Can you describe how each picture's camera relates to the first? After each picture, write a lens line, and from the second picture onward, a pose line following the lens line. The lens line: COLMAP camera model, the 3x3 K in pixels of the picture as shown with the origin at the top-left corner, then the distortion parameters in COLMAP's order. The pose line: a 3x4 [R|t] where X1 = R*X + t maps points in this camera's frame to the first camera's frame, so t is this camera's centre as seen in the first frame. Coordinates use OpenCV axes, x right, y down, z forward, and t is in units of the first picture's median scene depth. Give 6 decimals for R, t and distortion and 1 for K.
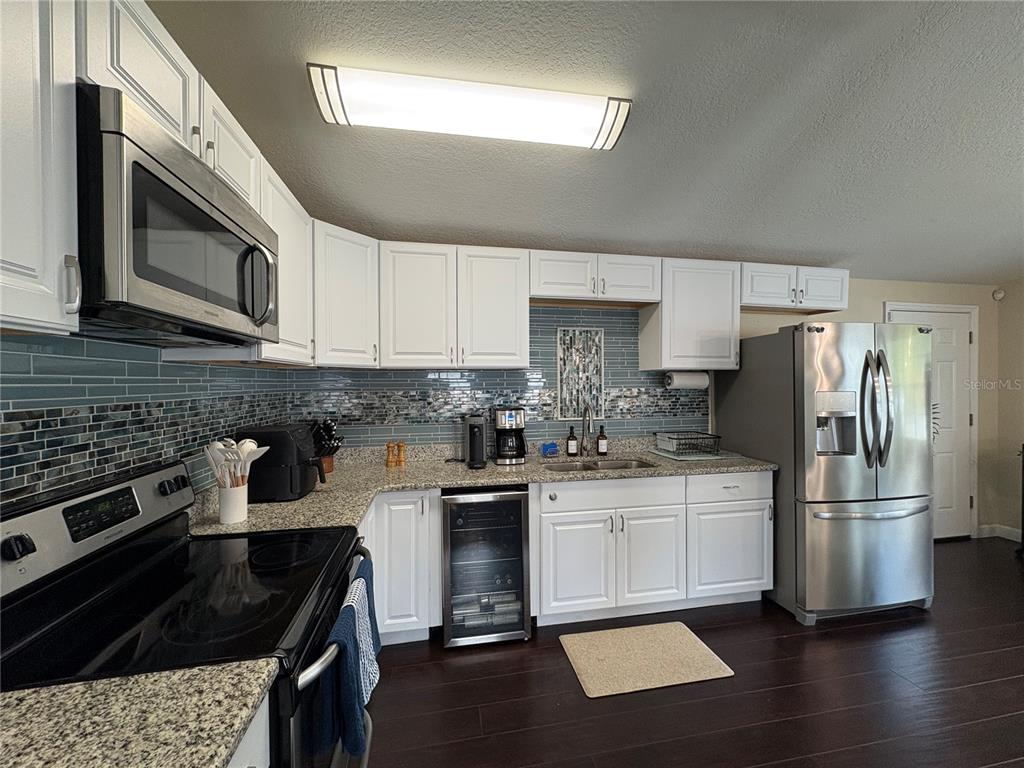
lens RADIAL K [[408.7, 0, 514.3], [0, 408.7, 385.2], [0, 0, 1]] dist [0.002126, -0.000473]
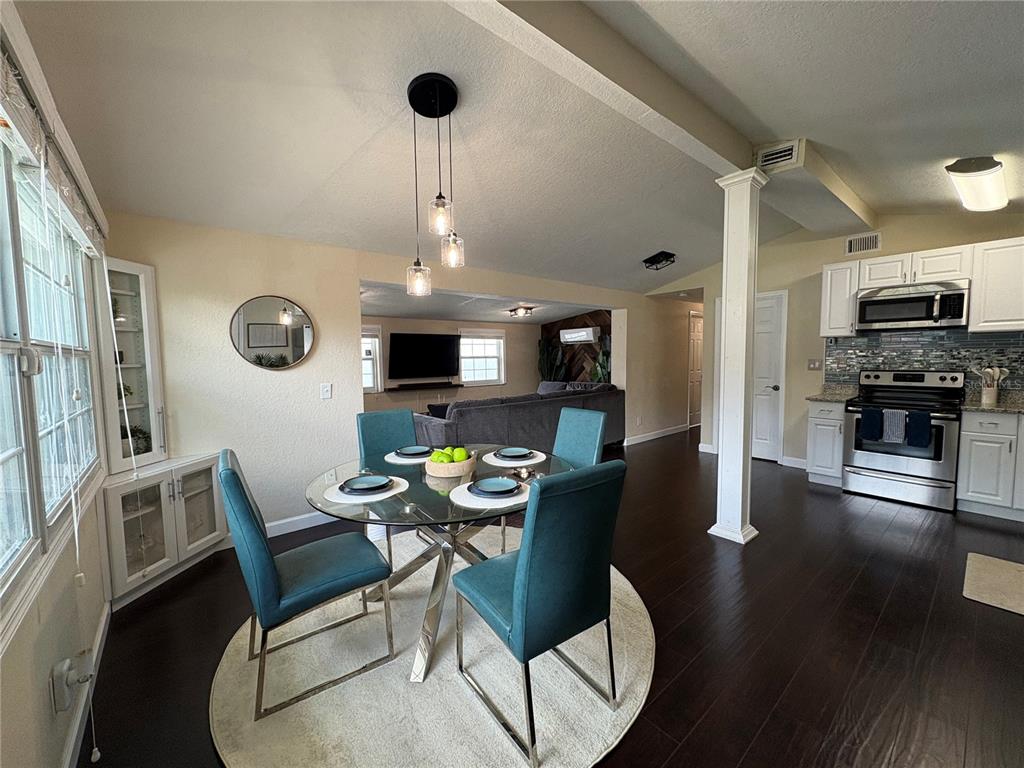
lens RADIAL K [[408.7, 0, 512.6], [0, 408.7, 385.0], [0, 0, 1]] dist [0.002126, -0.000473]
pose [[-0.872353, 0.051280, -0.486179, 1.643189], [0.012230, 0.996461, 0.083158, 0.007259], [0.488723, 0.066597, -0.869893, 1.021584]]
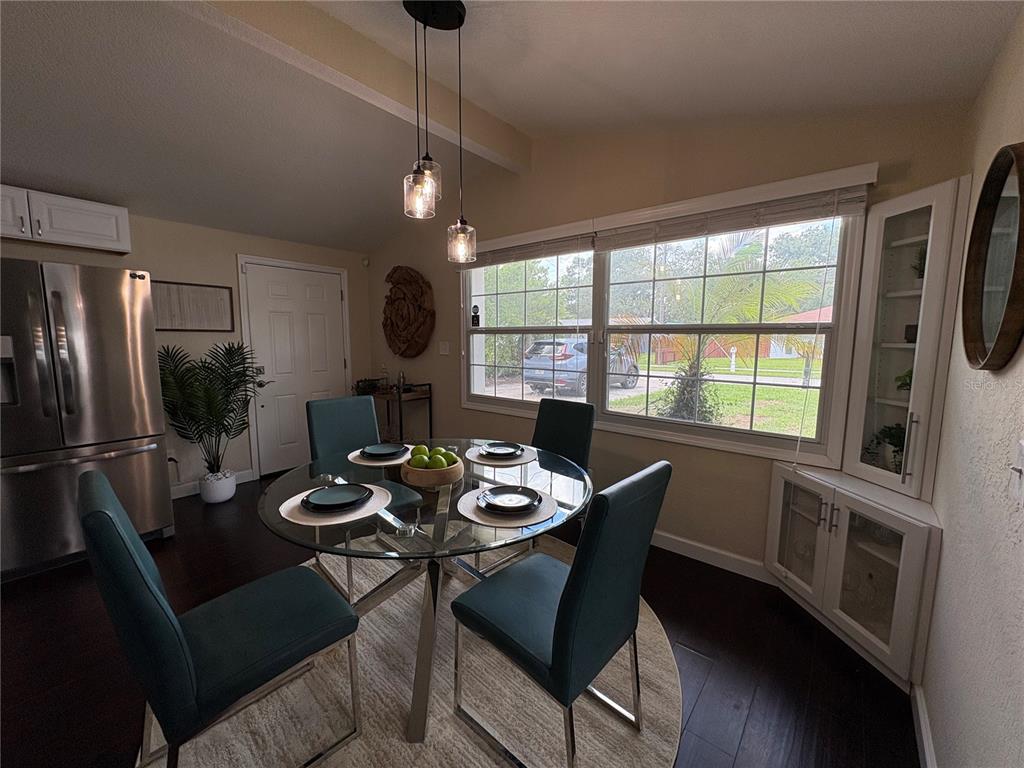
lens RADIAL K [[408.7, 0, 514.0], [0, 408.7, 383.6], [0, 0, 1]] dist [0.002126, -0.000473]
pose [[0.776303, -0.064952, 0.627005, 1.037427], [0.000034, 0.994682, 0.102997, 0.026015], [-0.630360, -0.079936, 0.772177, -0.381603]]
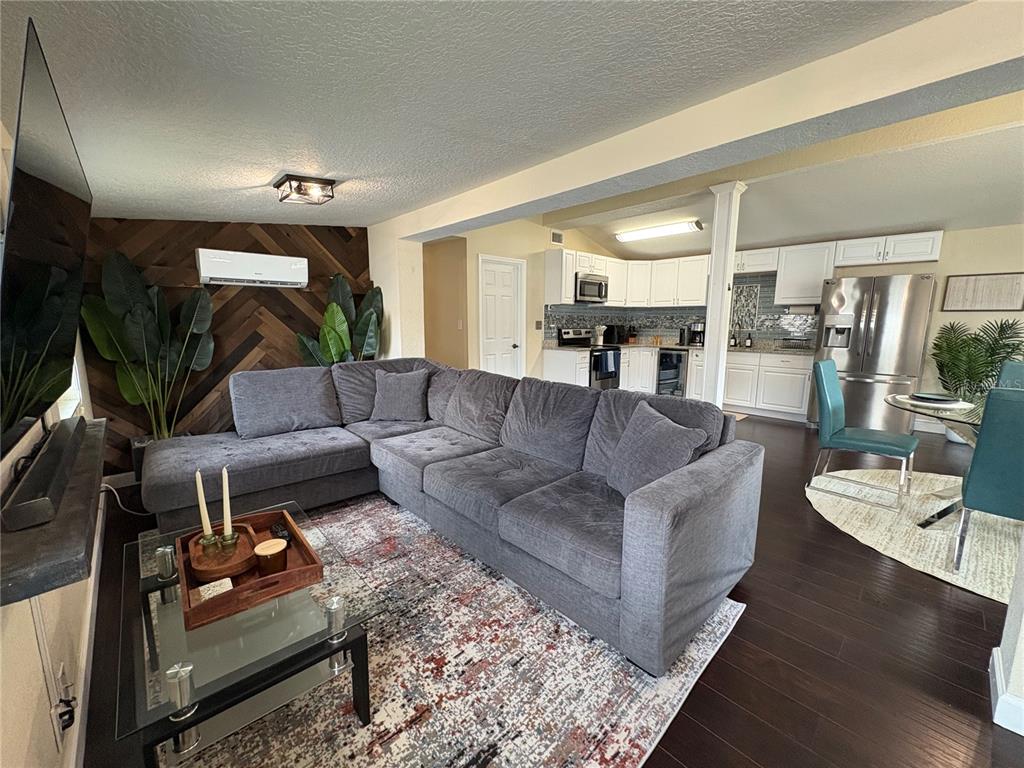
lens RADIAL K [[408.7, 0, 514.6], [0, 408.7, 384.3], [0, 0, 1]] dist [0.002126, -0.000473]
pose [[0.541539, 0.136561, -0.829510, 1.479384], [-0.015211, 0.988148, 0.152747, 0.063396], [0.840538, -0.070100, 0.537198, -1.260944]]
